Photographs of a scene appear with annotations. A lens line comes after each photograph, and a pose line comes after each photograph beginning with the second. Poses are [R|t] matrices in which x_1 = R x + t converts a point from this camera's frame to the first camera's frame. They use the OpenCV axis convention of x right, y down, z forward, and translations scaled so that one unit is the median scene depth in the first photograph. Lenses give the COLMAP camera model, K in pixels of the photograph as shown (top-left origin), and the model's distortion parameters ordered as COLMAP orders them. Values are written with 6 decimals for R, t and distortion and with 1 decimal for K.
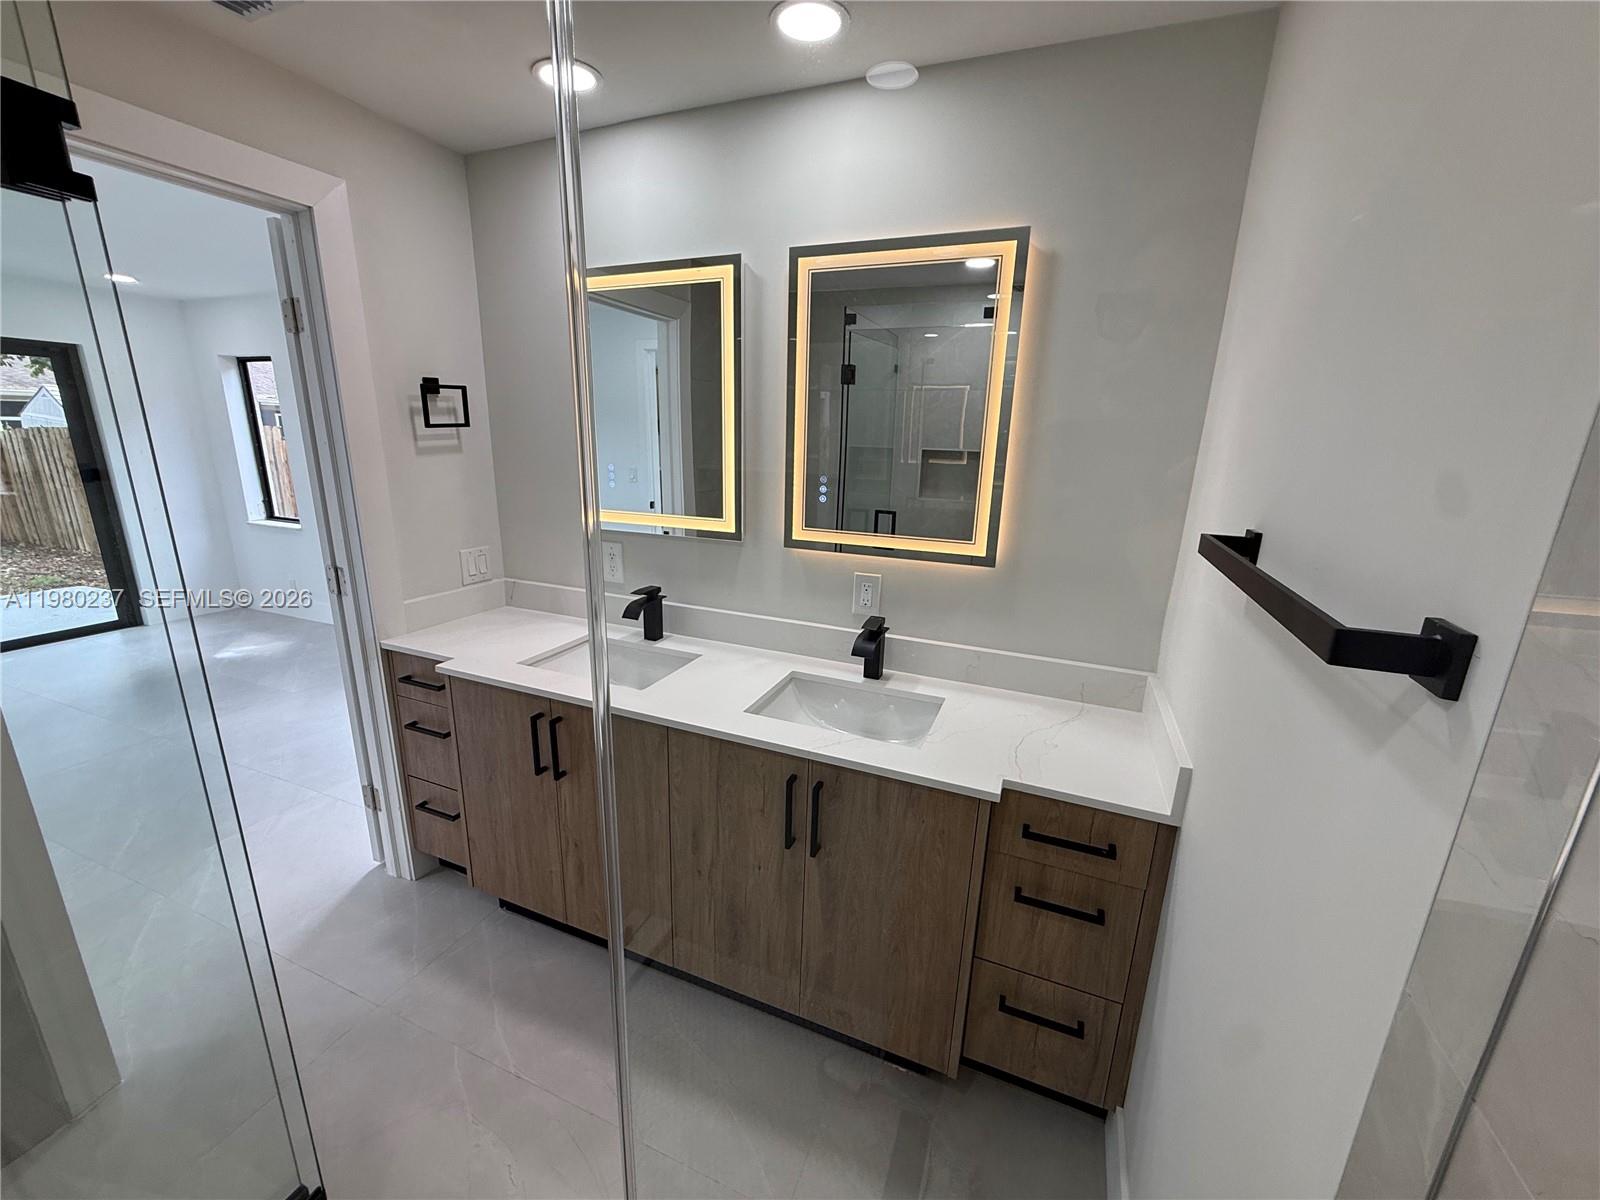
lens RADIAL K [[637.6, 0, 792.6], [0, 637.6, 598.5], [0, 0, 1]] dist [-0.001151, 0.000667]
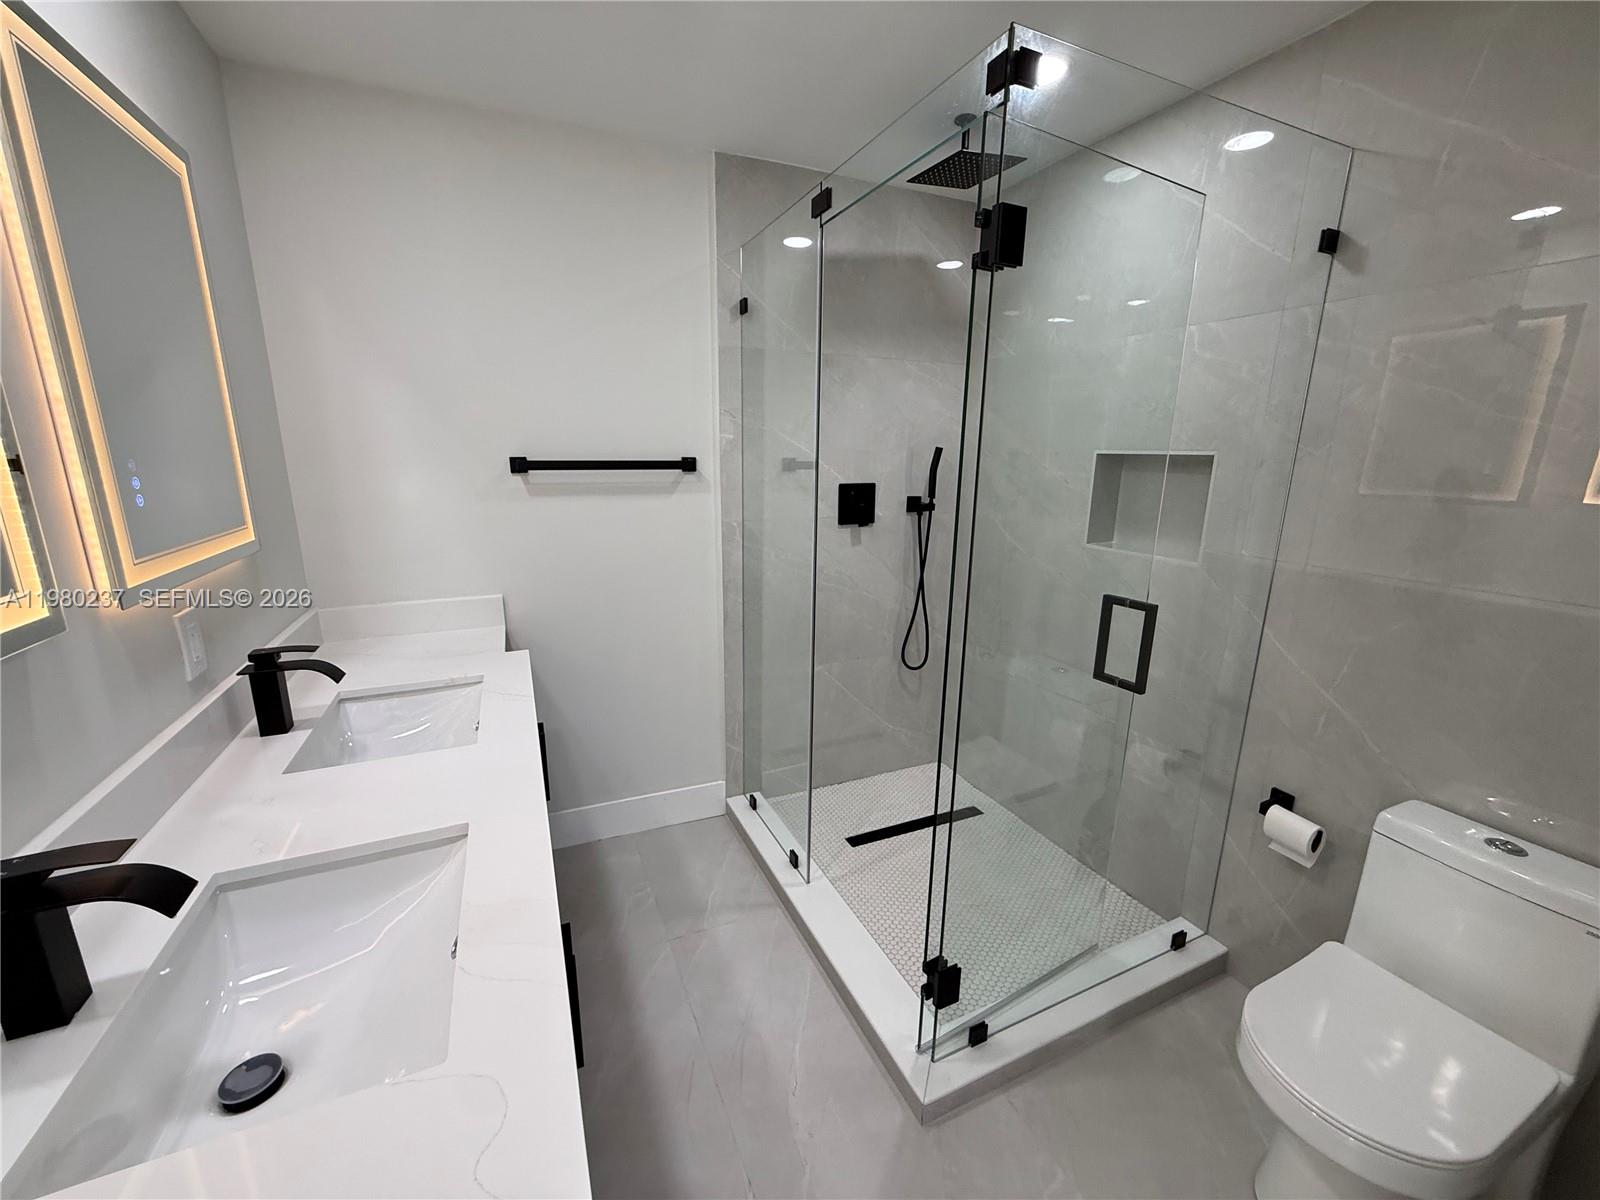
lens RADIAL K [[637.6, 0, 795.2], [0, 637.6, 596.7], [0, 0, 1]] dist [-0.001151, 0.000667]
pose [[-0.724423, -0.189693, 0.662743, -0.769722], [0.145263, 0.897801, 0.415755, -0.235523], [-0.673877, 0.397455, -0.622832, 1.026289]]
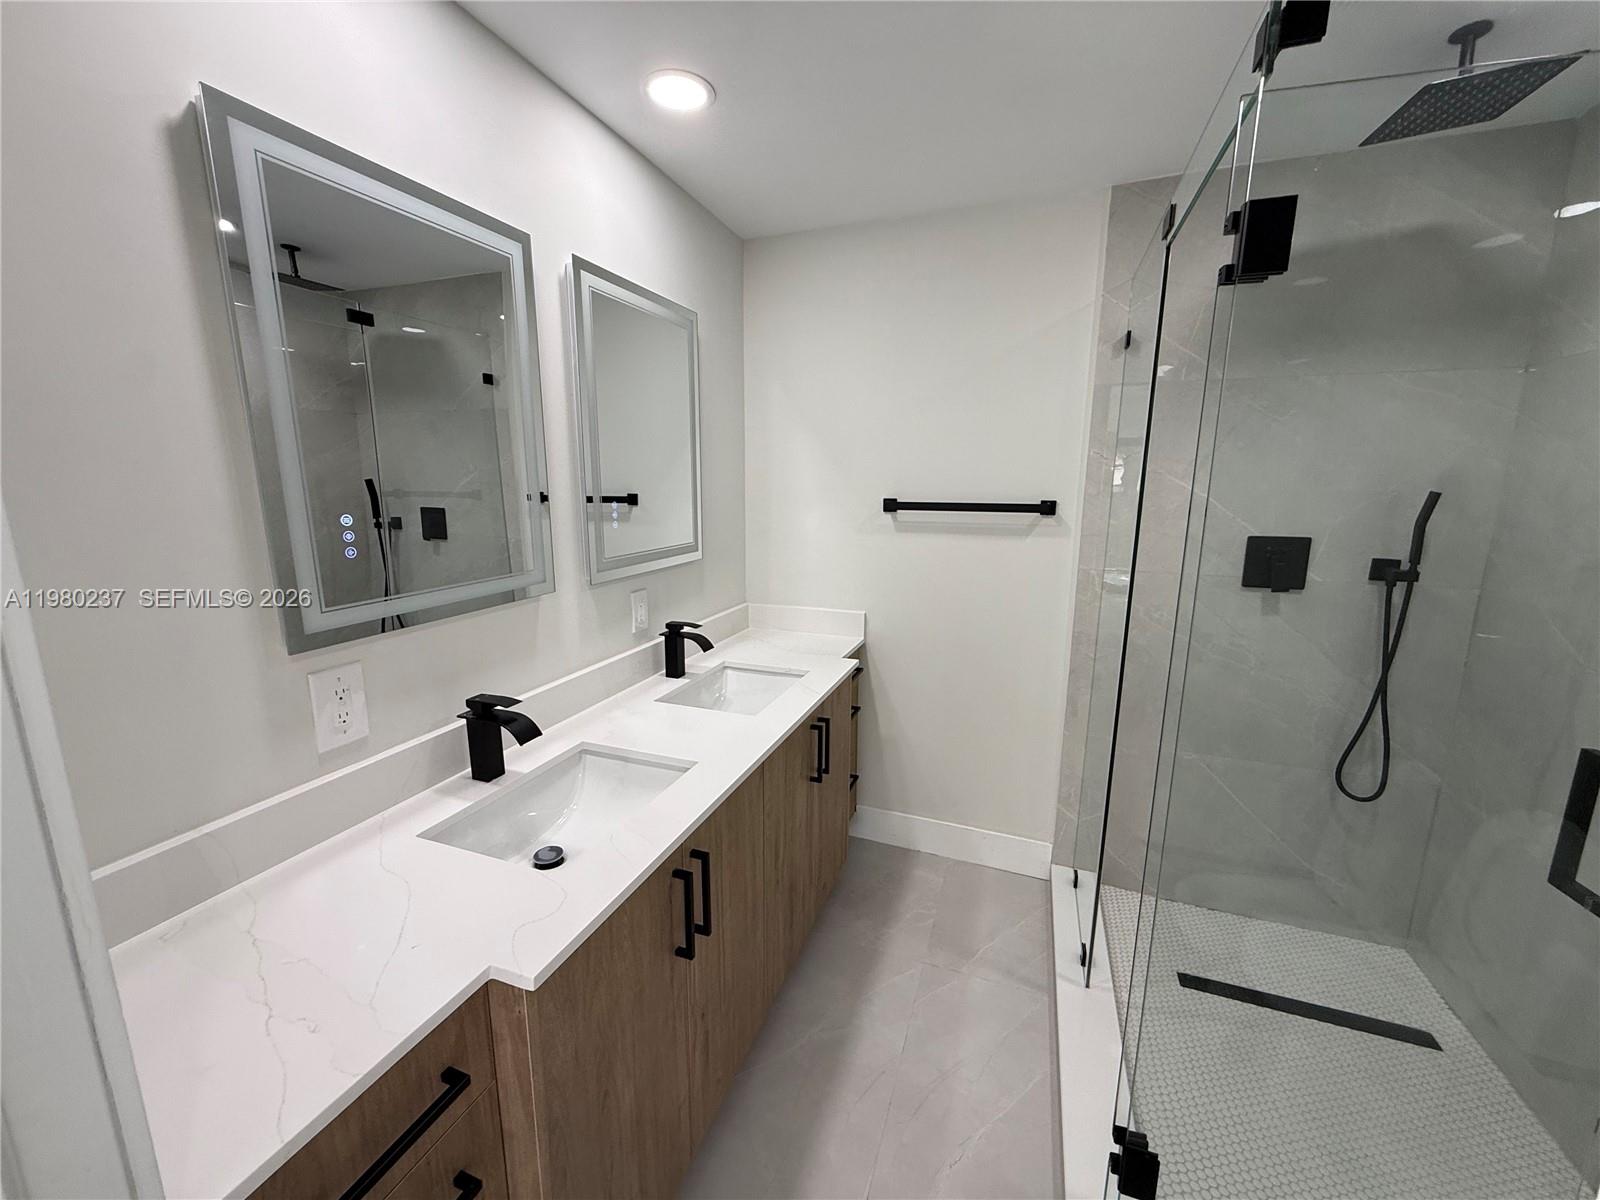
lens RADIAL K [[637.6, 0, 797.4], [0, 637.6, 596.7], [0, 0, 1]] dist [-0.001151, 0.000667]
pose [[-0.031831, -0.211119, 0.976942, -0.960618], [0.247800, 0.945254, 0.212345, -0.196234], [-0.968288, 0.248846, 0.022227, 0.761403]]
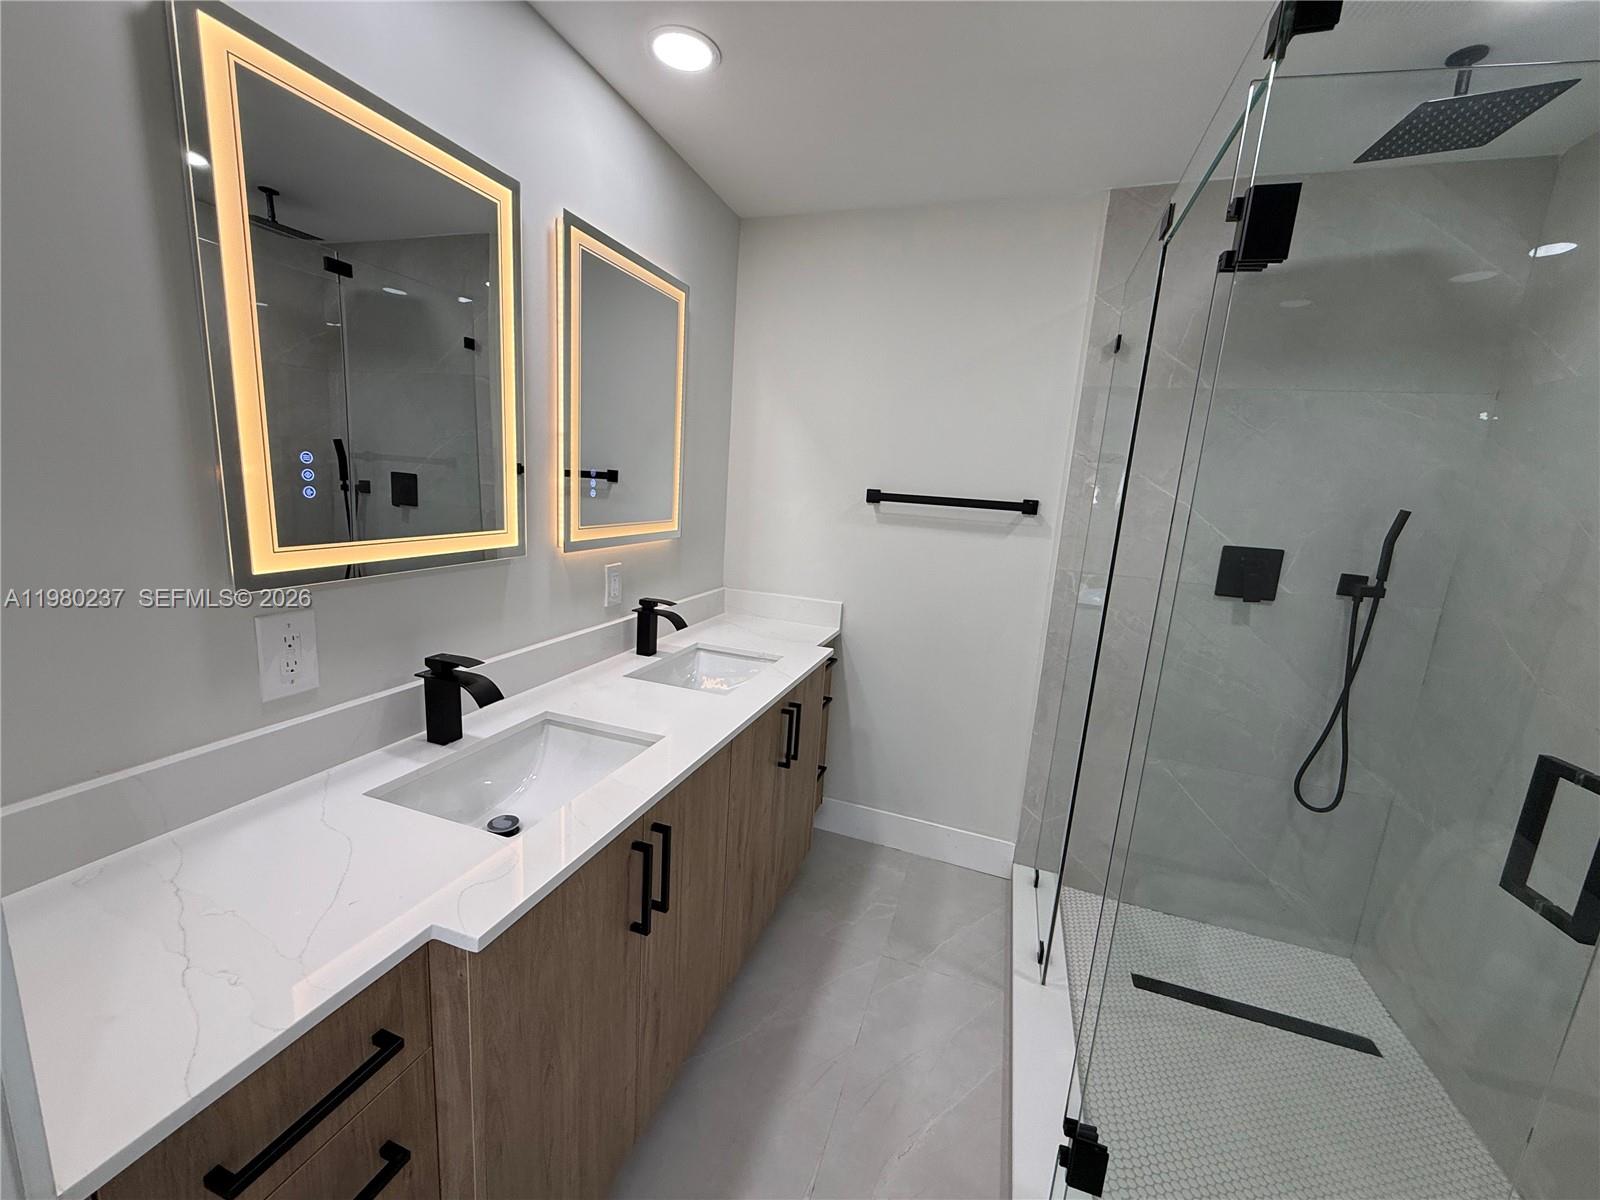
lens RADIAL K [[637.6, 0, 797.6], [0, 637.6, 596.9], [0, 0, 1]] dist [-0.001151, 0.000667]
pose [[-0.056581, -0.213149, 0.975380, -0.951732], [0.186380, 0.957516, 0.220057, -0.165703], [-0.980847, 0.194242, -0.014450, 0.770562]]
